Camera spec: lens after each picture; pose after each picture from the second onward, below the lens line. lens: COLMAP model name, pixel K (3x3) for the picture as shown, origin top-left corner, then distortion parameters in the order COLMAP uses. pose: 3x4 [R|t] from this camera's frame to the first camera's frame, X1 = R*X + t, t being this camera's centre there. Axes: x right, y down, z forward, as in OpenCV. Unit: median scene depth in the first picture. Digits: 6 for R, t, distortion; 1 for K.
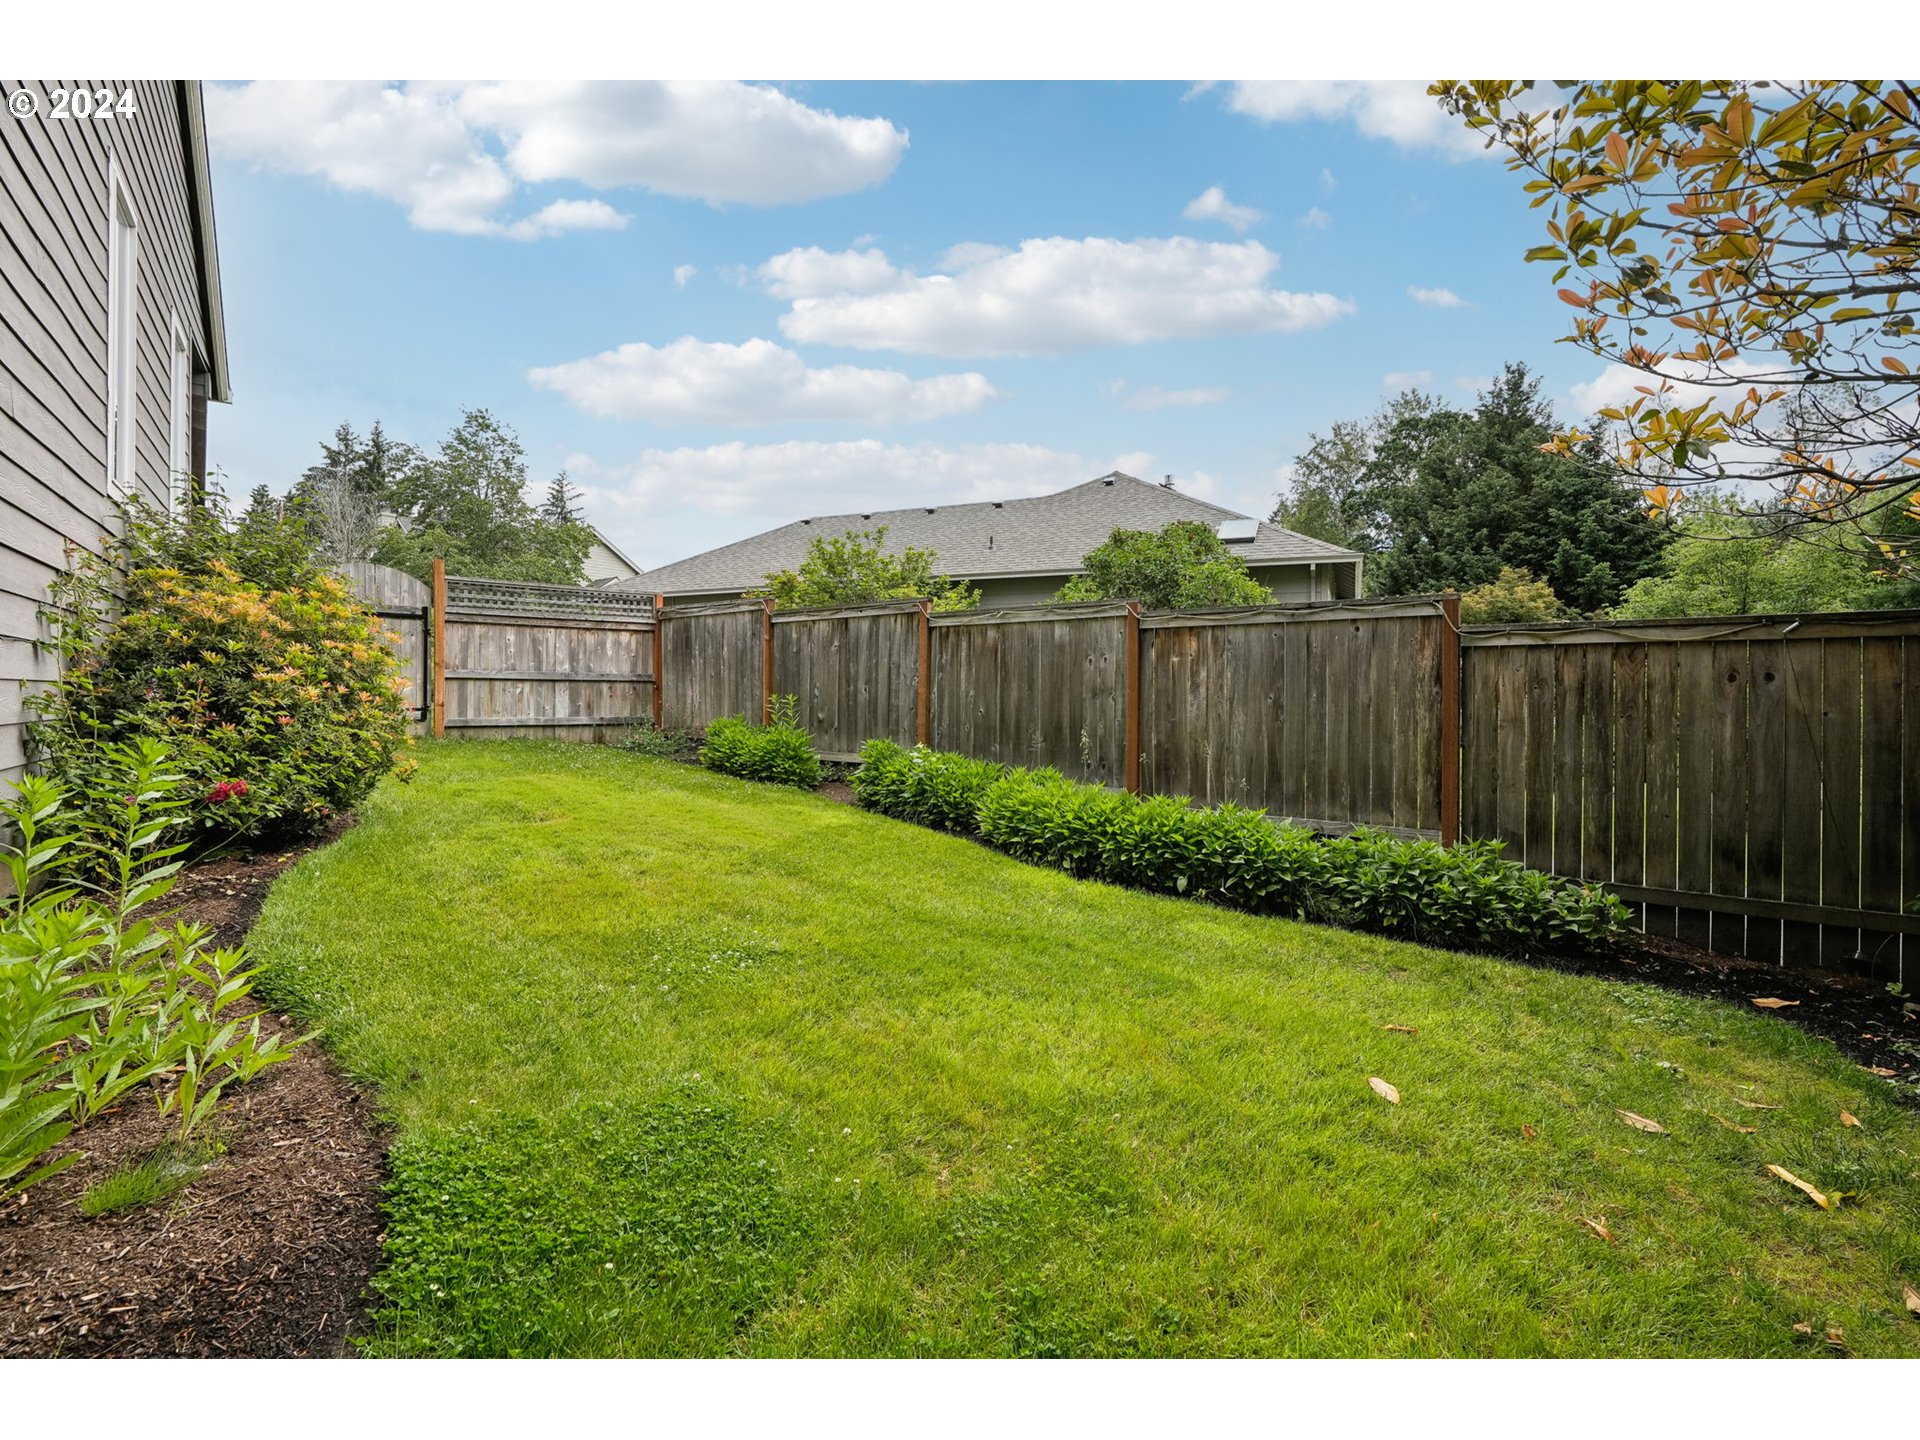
lens RADIAL K [[874.0, 0, 958.9], [0, 874.0, 694.4], [0, 0, 1]] dist [-0.005552, -0.000107]
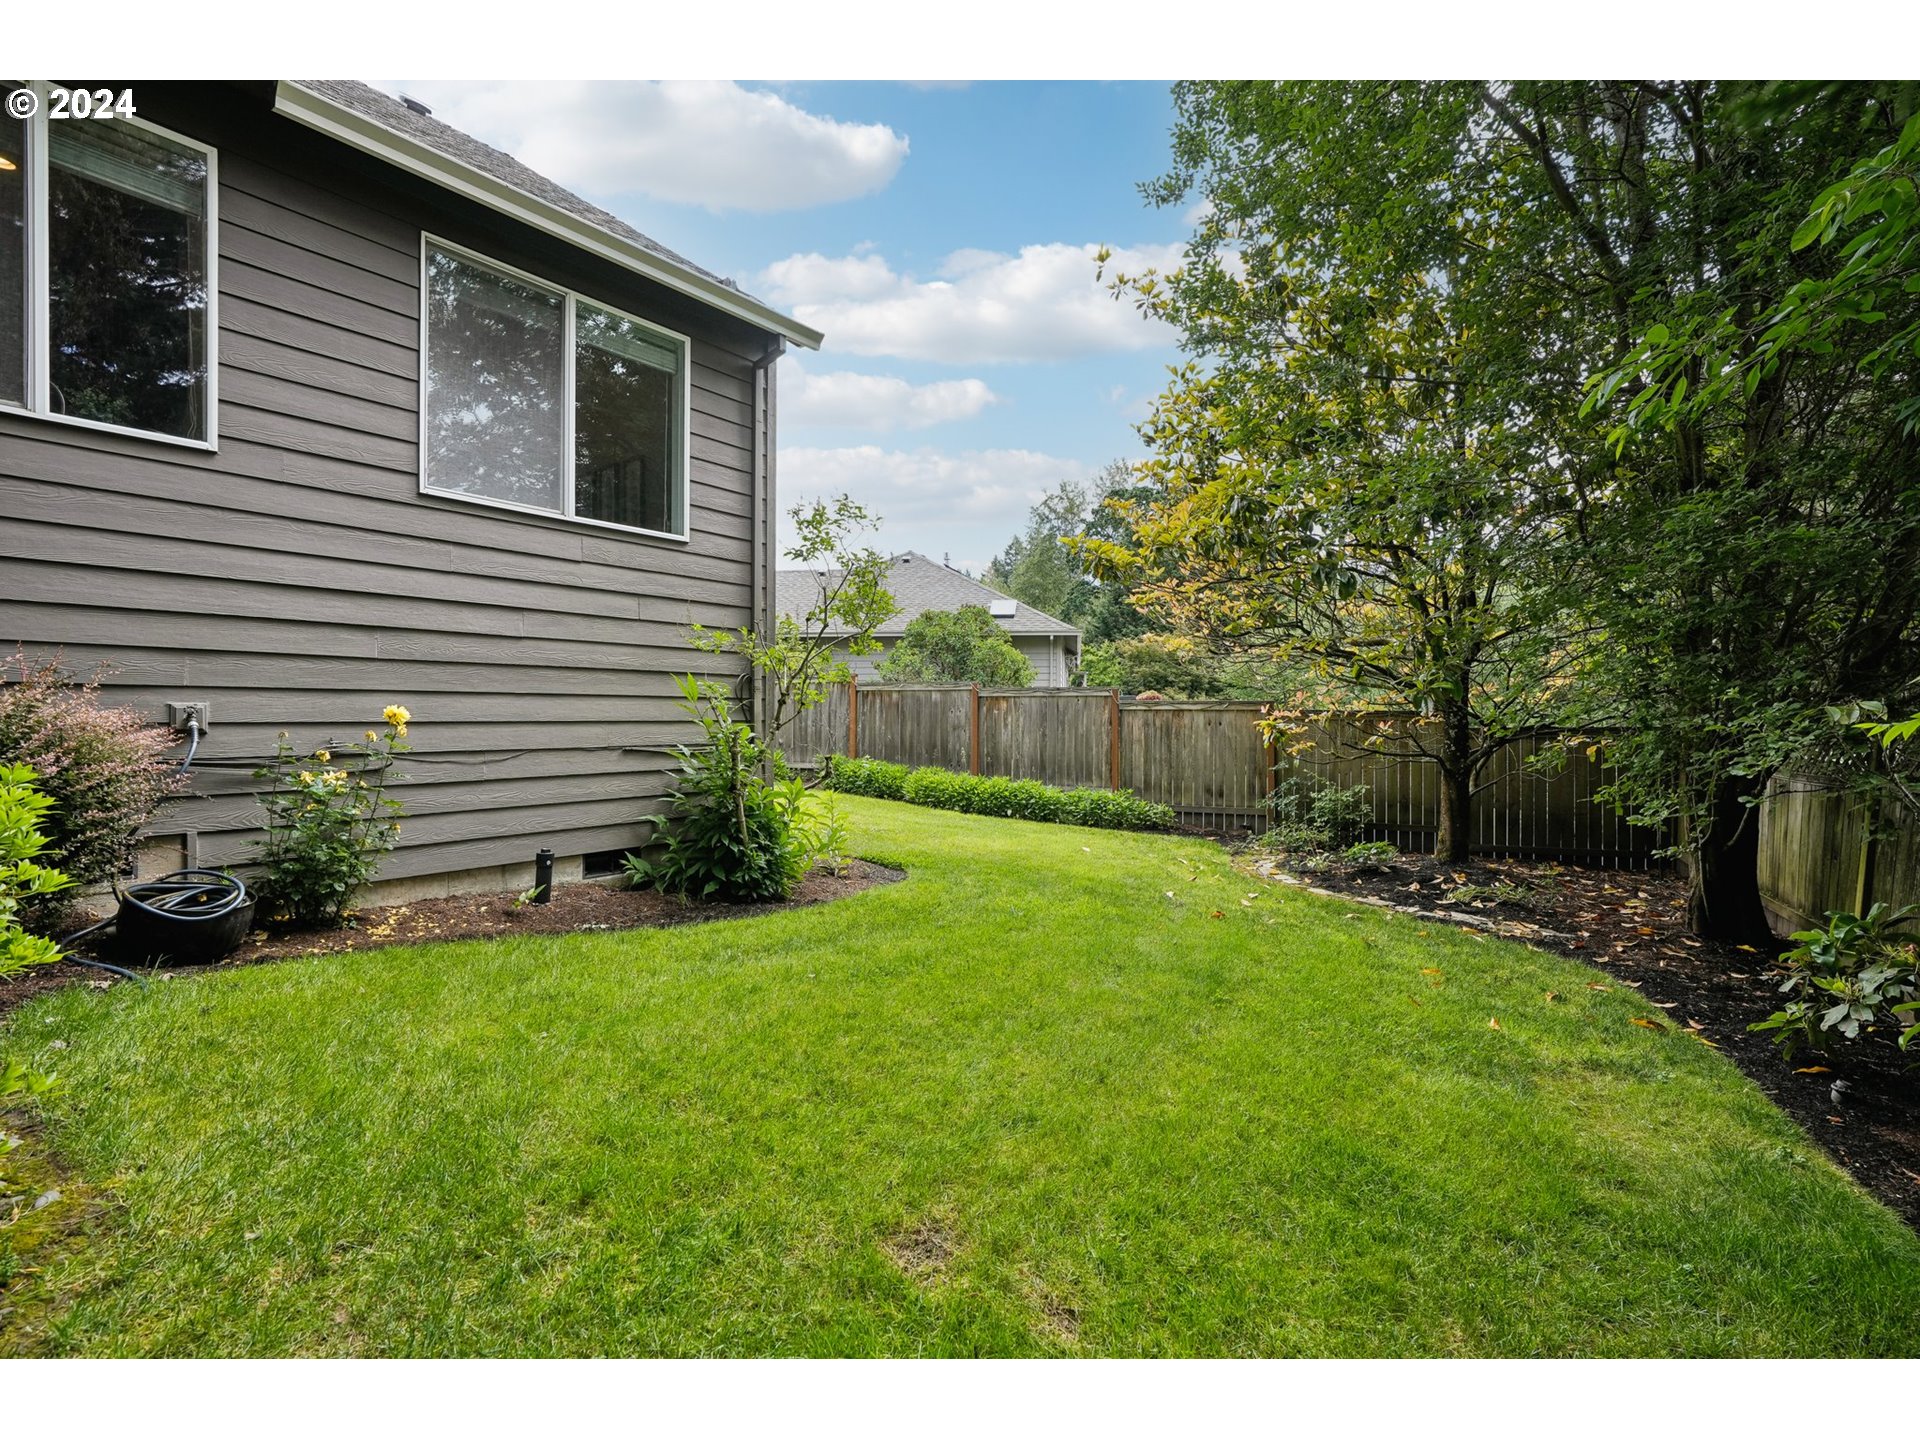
lens RADIAL K [[881.7, 0, 947.5], [0, 881.7, 729.4], [0, 0, 1]] dist [-0.003967, 0.000562]
pose [[0.961208, -0.009718, 0.275652, -0.453330], [0.004281, 0.999784, 0.020319, -0.044078], [-0.275790, -0.018351, 0.961043, -0.999910]]
